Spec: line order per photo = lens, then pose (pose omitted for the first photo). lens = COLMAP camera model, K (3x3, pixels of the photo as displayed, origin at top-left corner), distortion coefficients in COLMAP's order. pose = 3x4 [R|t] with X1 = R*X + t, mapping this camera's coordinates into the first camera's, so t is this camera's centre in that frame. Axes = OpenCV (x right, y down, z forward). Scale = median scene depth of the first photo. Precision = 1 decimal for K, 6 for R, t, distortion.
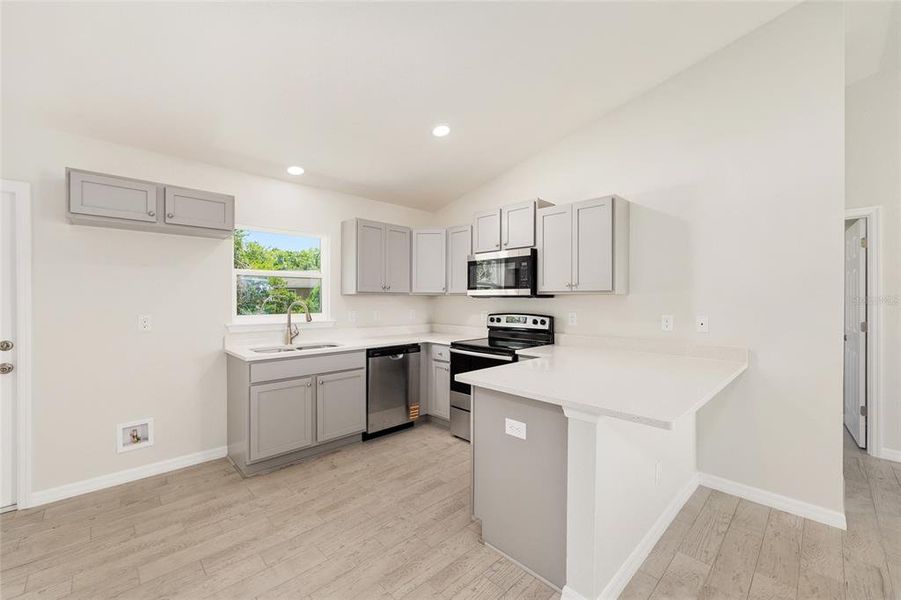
lens RADIAL K [[363.6, 0, 450.1], [0, 363.6, 297.9], [0, 0, 1]] dist [-0.000595, 0.000003]
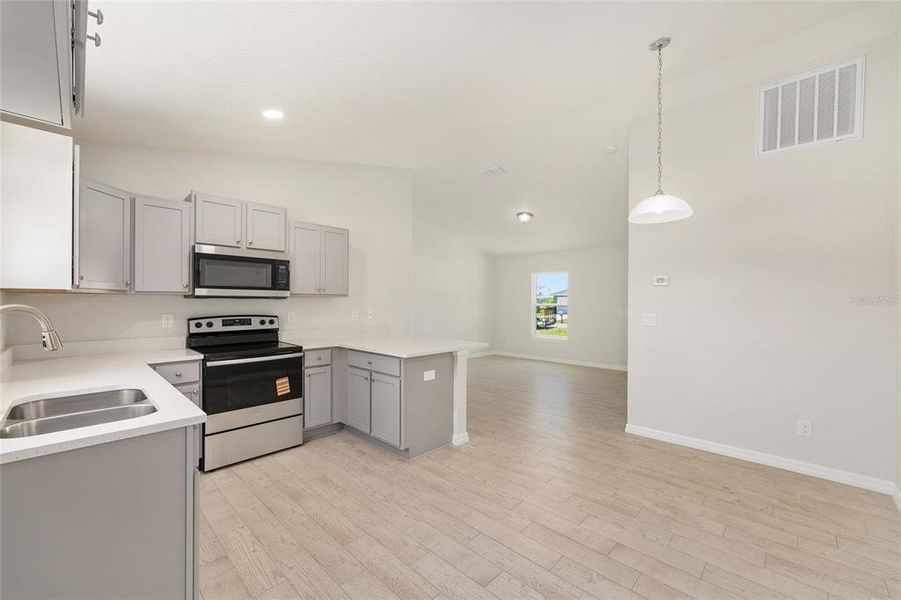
lens RADIAL K [[360.5, 0, 451.8], [0, 360.5, 301.8], [0, 0, 1]] dist [-0.002091, 0.000029]
pose [[-0.046813, -0.002070, 0.998902, -0.867052], [-0.005808, 0.999982, 0.001800, 0.002970], [-0.998887, -0.005718, -0.046824, 0.550629]]
